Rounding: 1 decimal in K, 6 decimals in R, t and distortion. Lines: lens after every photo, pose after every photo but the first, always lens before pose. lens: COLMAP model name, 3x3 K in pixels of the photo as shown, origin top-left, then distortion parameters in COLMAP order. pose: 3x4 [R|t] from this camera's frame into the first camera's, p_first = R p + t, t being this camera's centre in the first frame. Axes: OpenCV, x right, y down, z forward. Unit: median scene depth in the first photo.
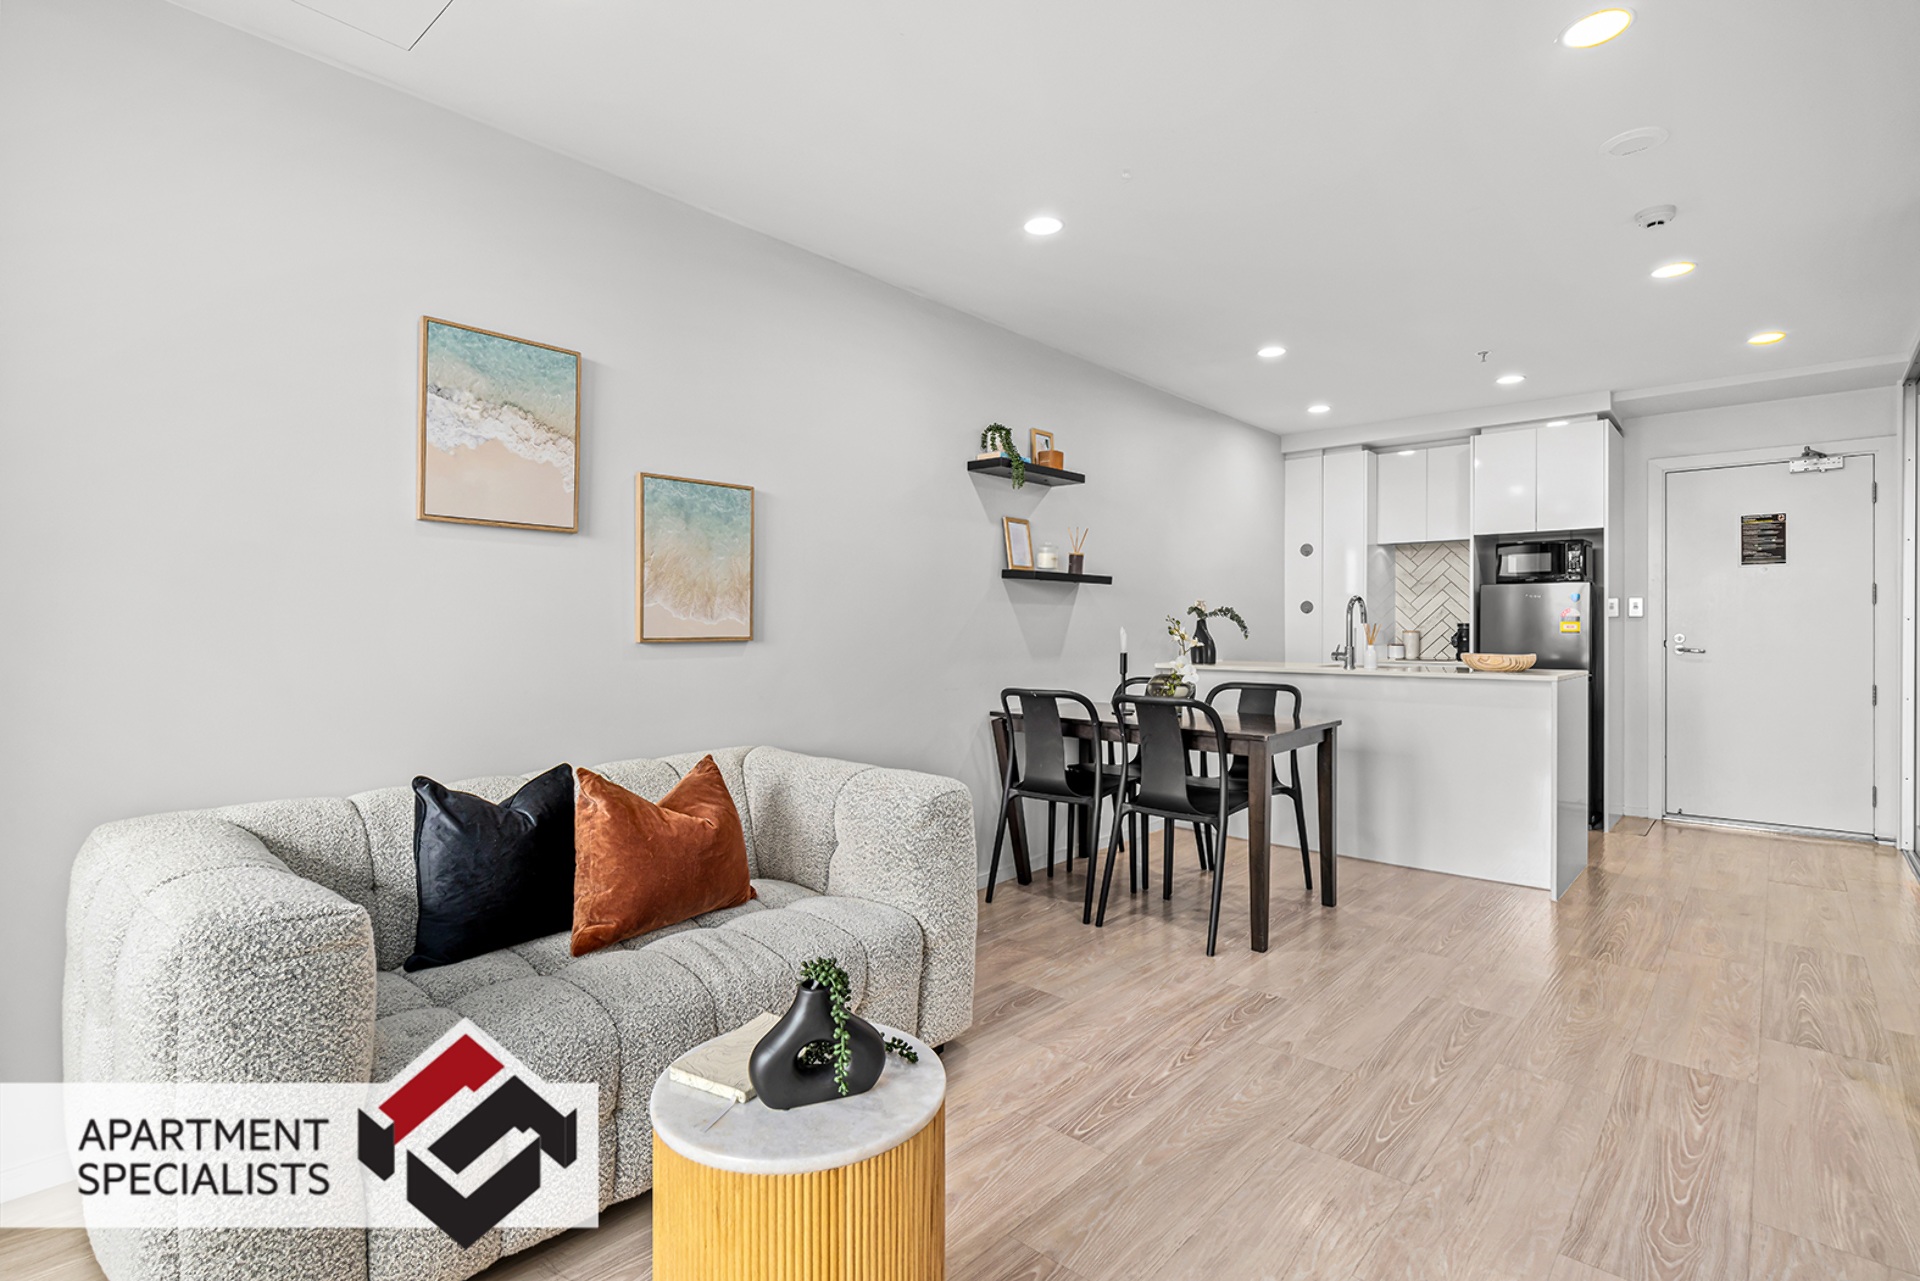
lens RADIAL K [[894.5, 0, 958.0], [0, 894.5, 631.9], [0, 0, 1]] dist [-0.001181, -0.000667]
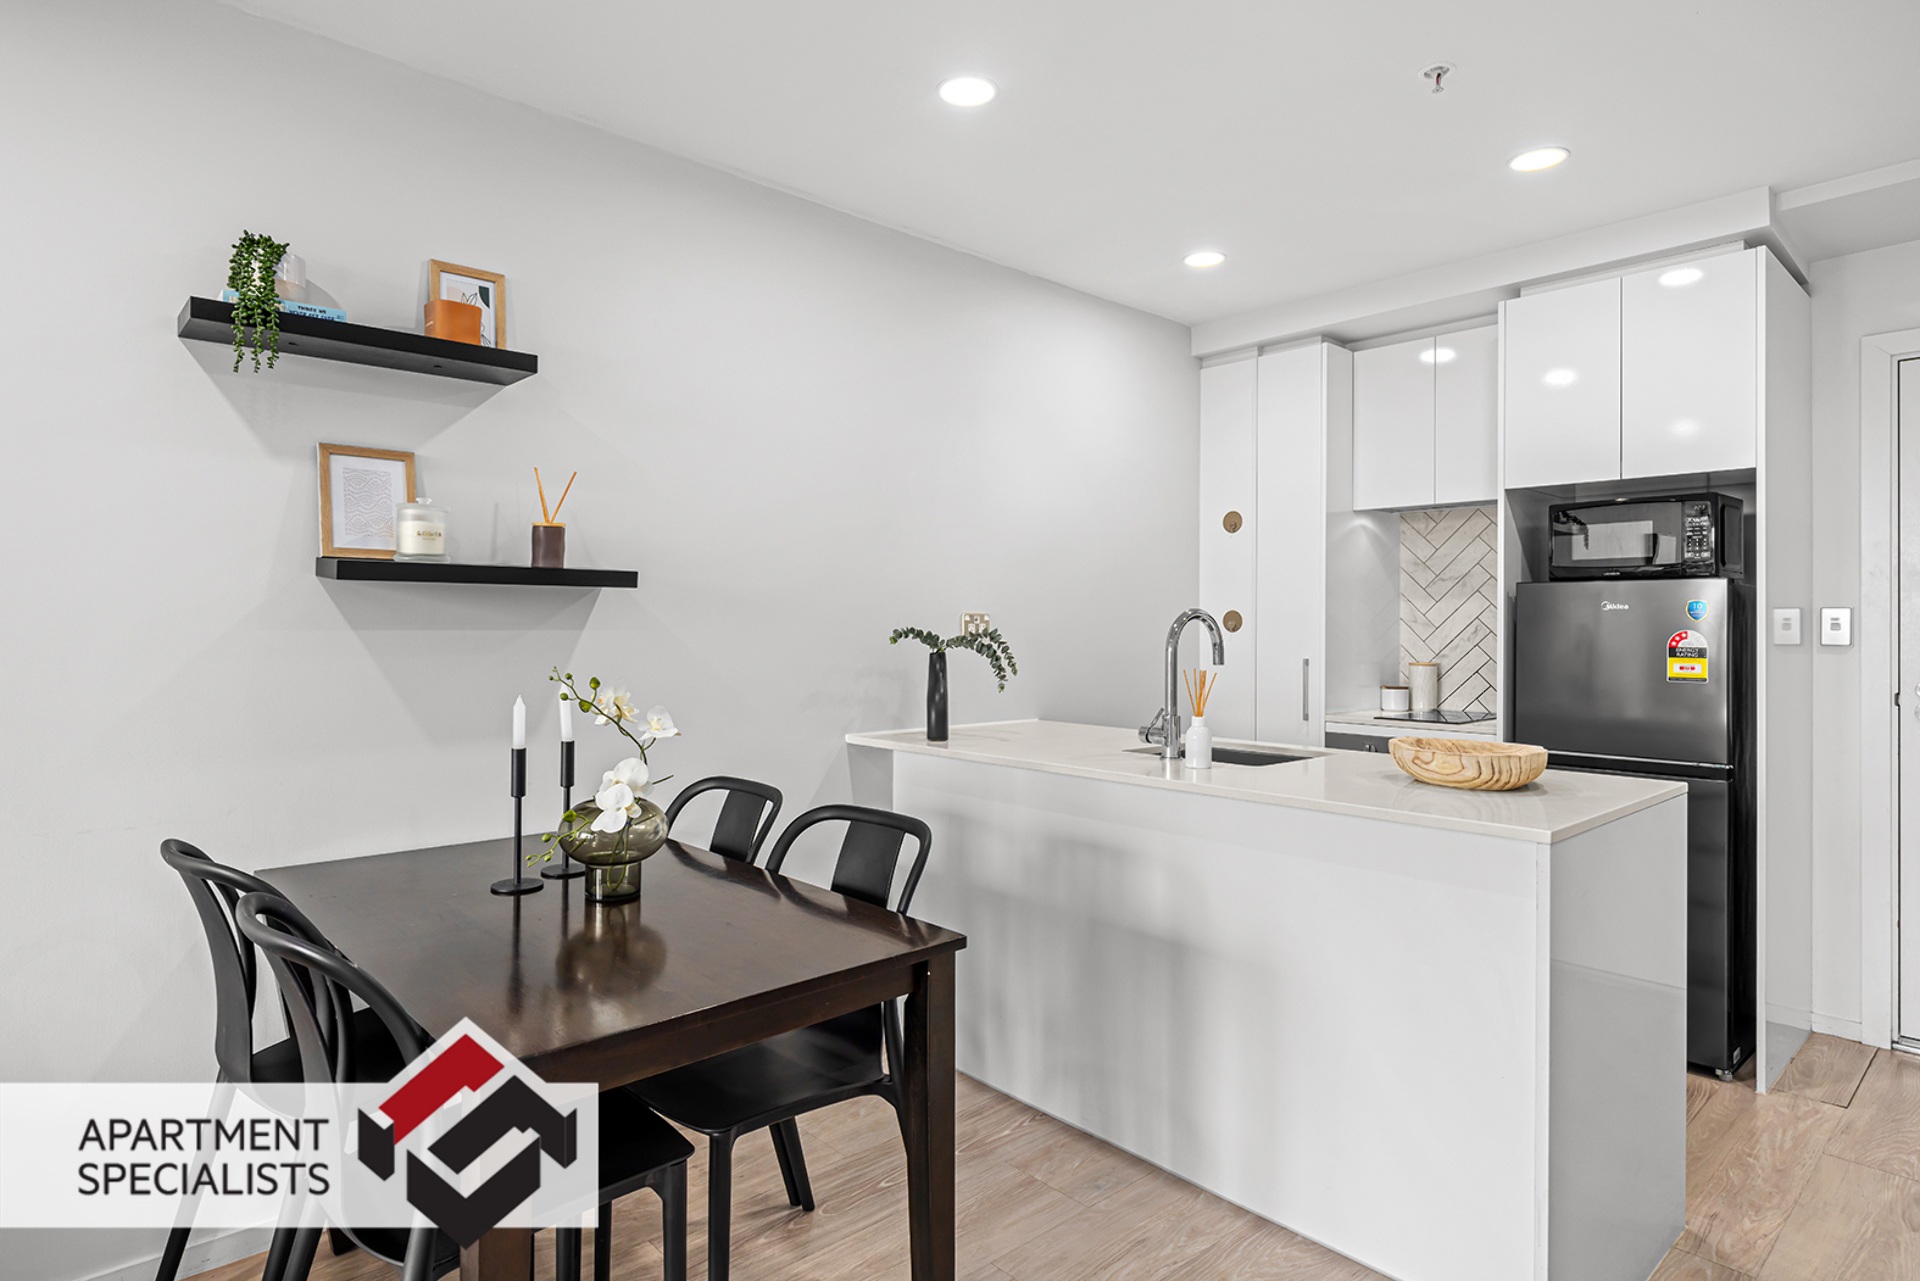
lens RADIAL K [[1046.8, 0, 957.4], [0, 1046.8, 627.5], [0, 0, 1]] dist [0.005440, 0.000974]
pose [[0.996219, 0.001687, -0.086863, 0.317109], [-0.001969, 0.999993, -0.003164, -0.024681], [0.086858, 0.003323, 0.996215, 0.365302]]
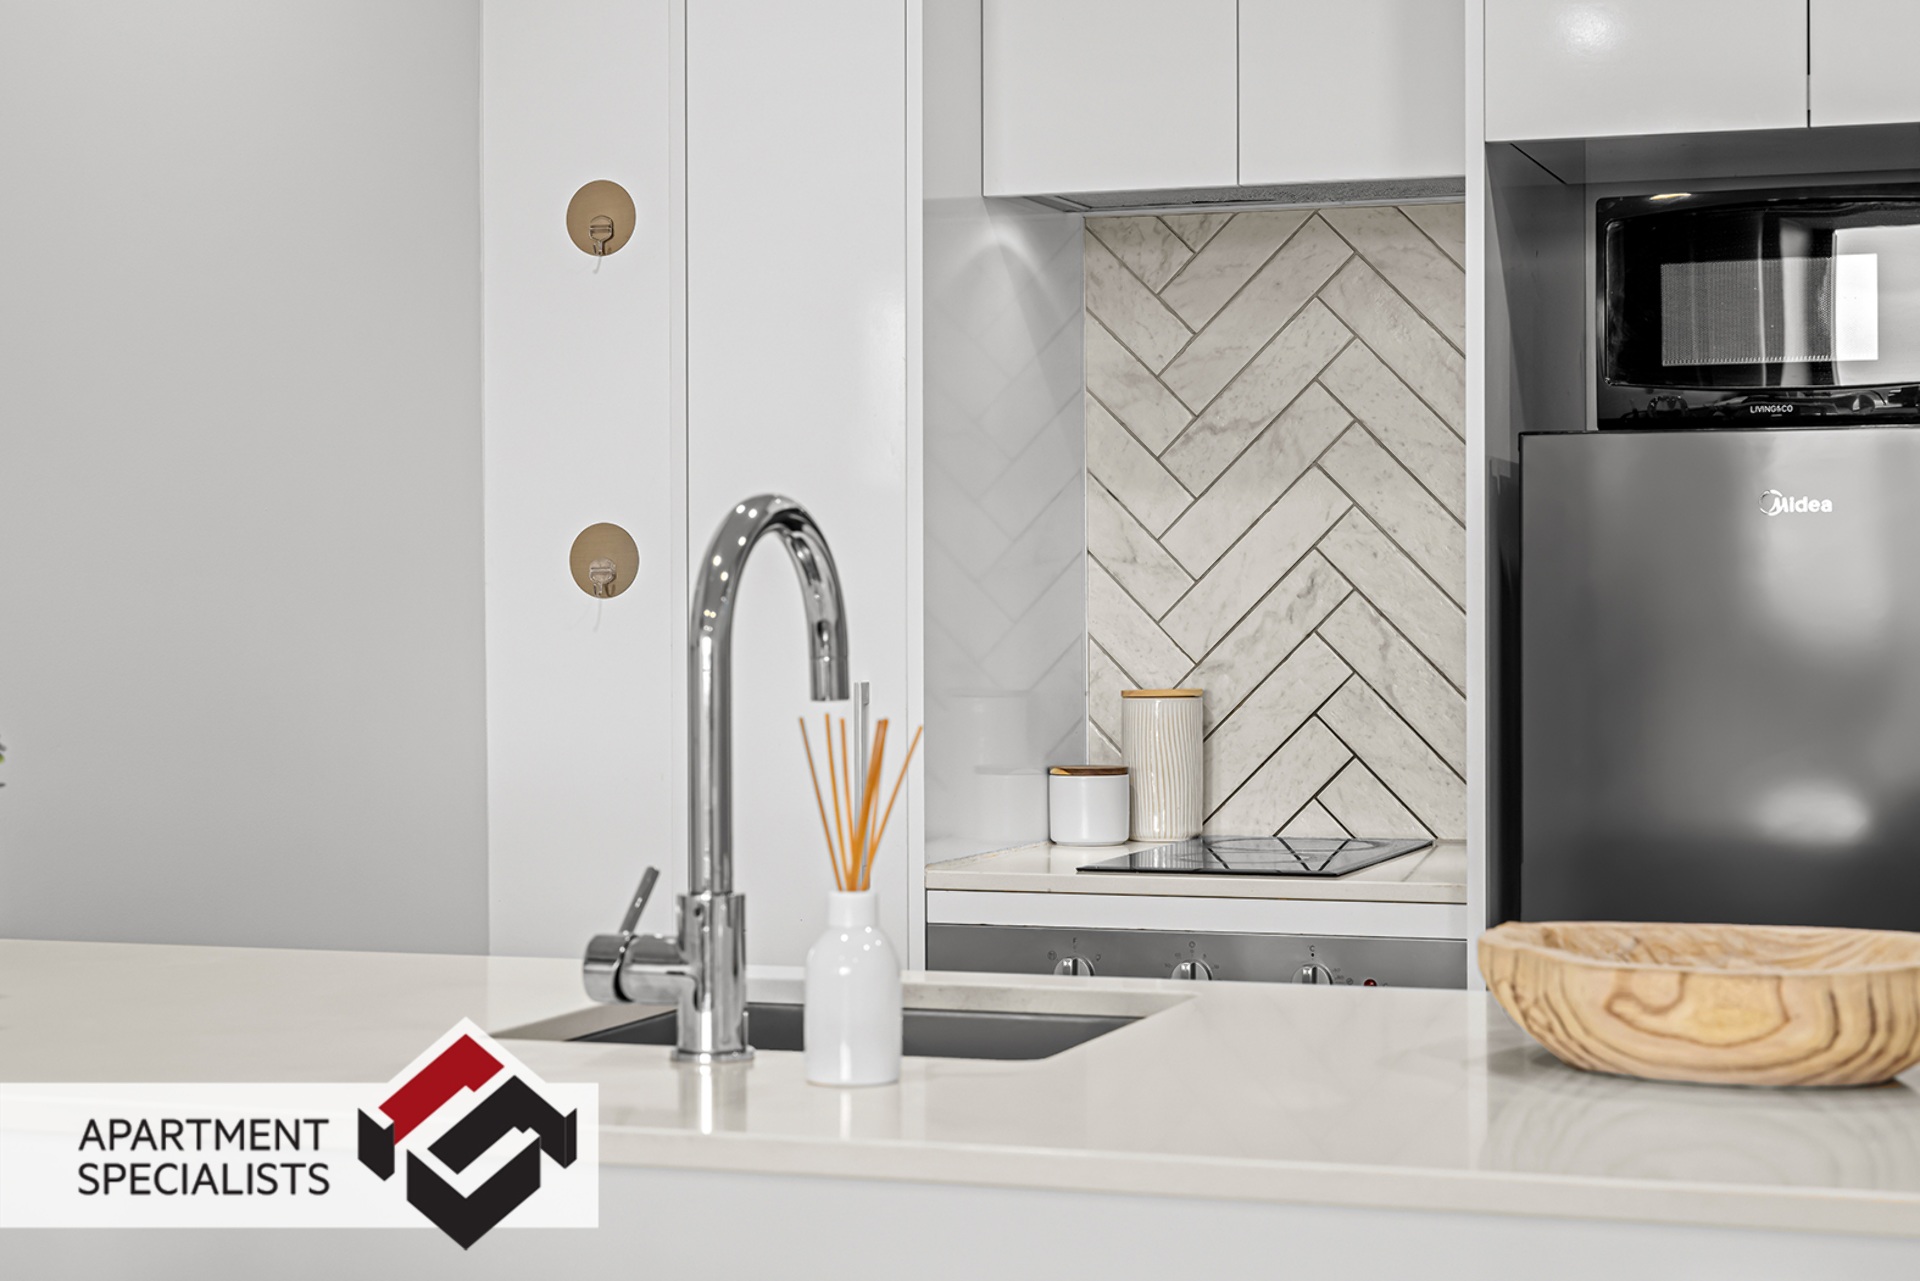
lens RADIAL K [[3329.9, 0, 960.0], [0, 3329.9, 640.5], [0, 0, 1]] dist [-0.066633, 0.042887]
pose [[0.920414, -0.010133, 0.390814, 0.242406], [0.007611, 0.999939, 0.008000, -0.019827], [-0.390872, -0.004389, 0.920435, 0.467207]]
